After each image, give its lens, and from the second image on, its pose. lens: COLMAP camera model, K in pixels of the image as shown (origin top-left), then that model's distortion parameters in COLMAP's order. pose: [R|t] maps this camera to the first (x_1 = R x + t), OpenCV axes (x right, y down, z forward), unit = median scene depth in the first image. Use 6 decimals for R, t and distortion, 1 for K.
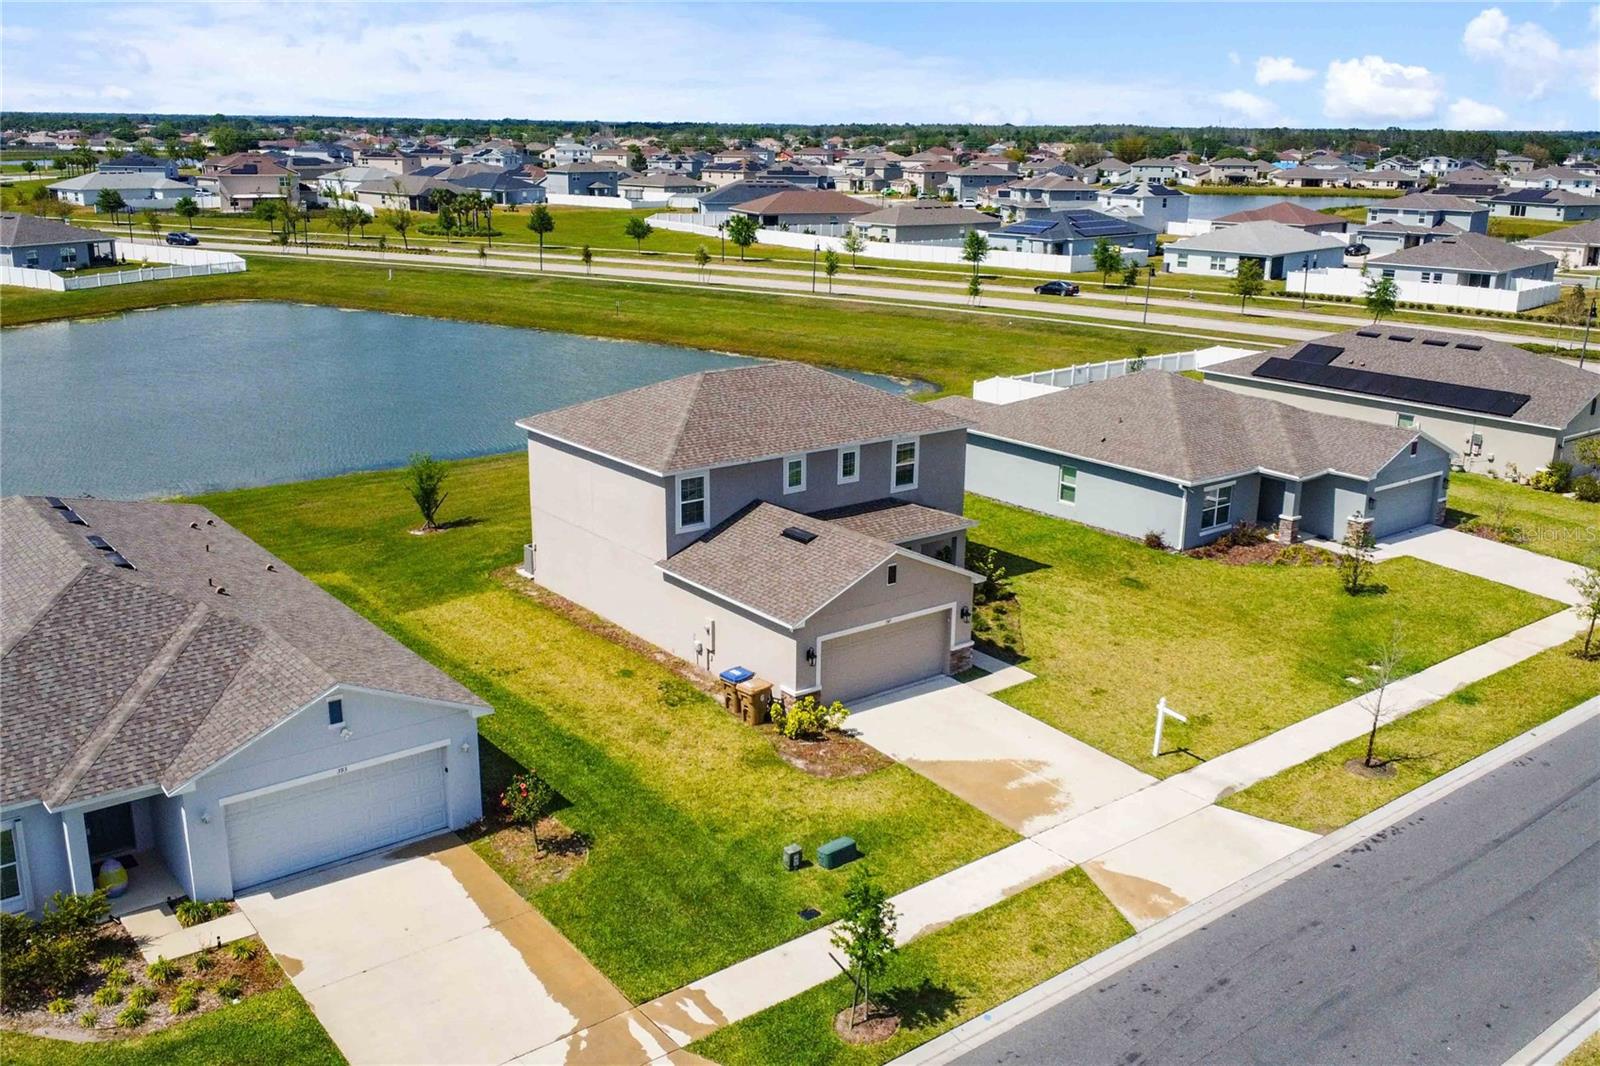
lens RADIAL K [[1421.1, 0, 800.0], [0, 1421.1, 533.0], [0, 0, 1]] dist [-0.000109, -0.000367]
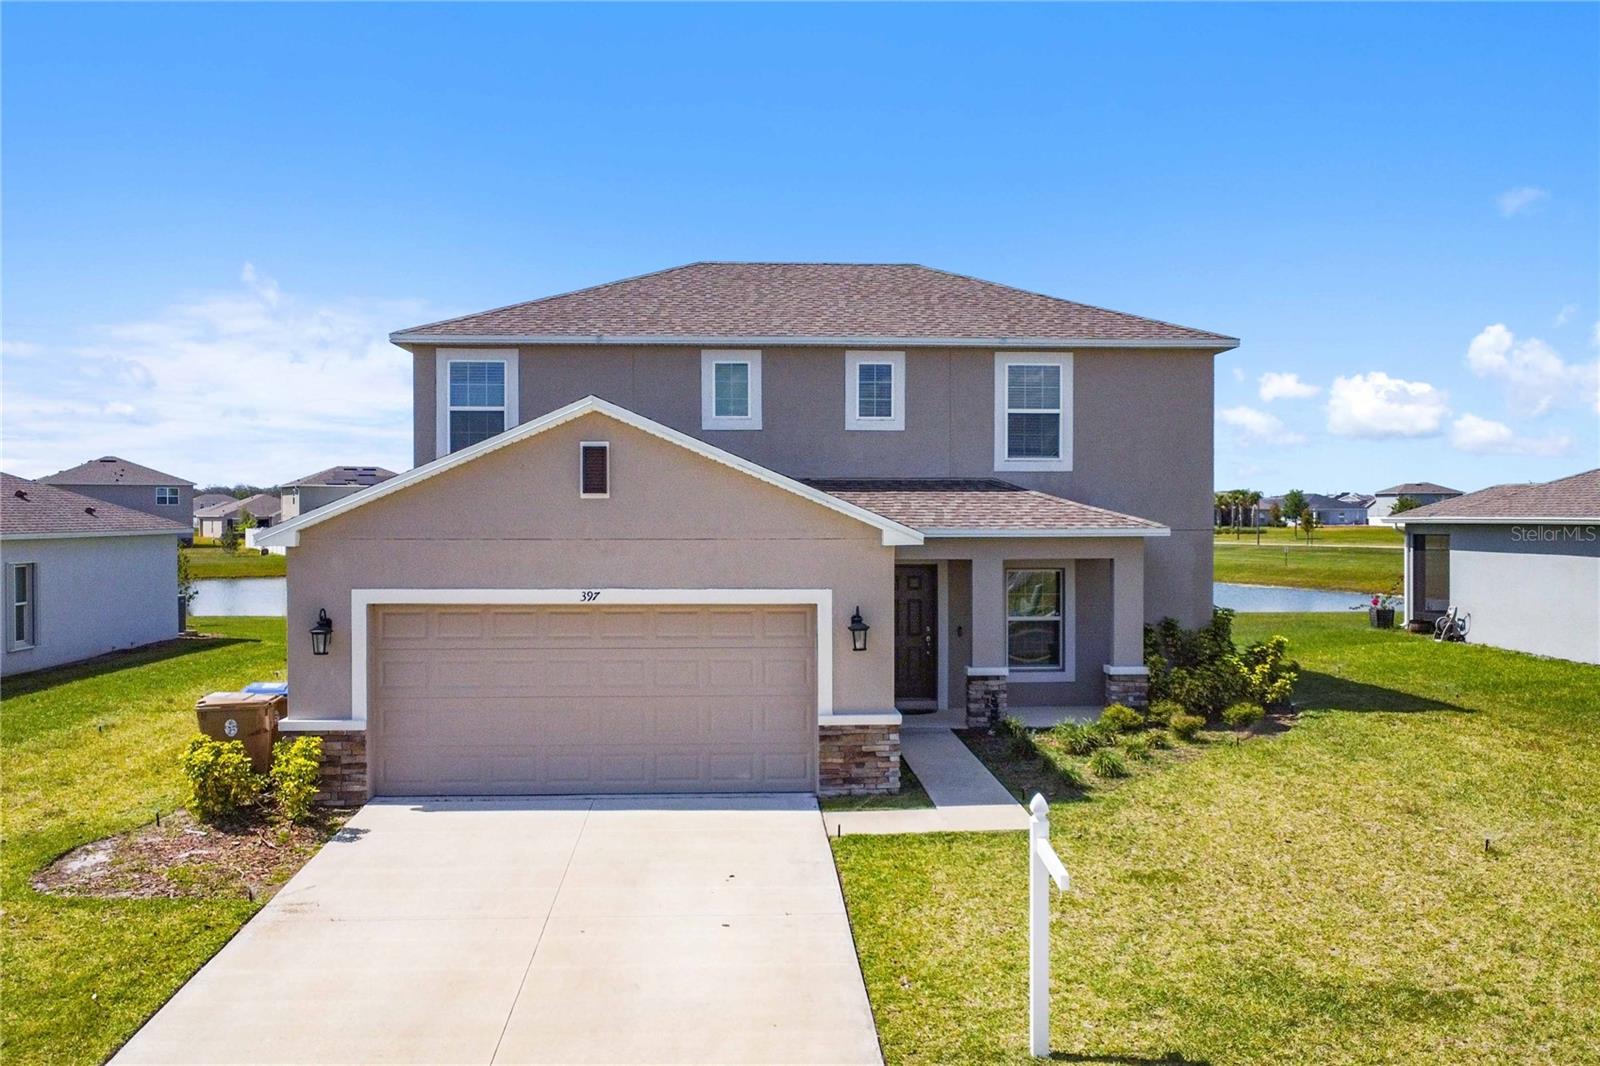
lens RADIAL K [[1421.1, 0, 800.0], [0, 1421.1, 533.0], [0, 0, 1]] dist [-0.000109, -0.000367]
pose [[0.806947, -0.012240, -0.590496, 0.300299], [-0.150849, 0.962355, -0.226092, 0.110999], [0.571034, 0.271520, 0.774724, 0.645715]]
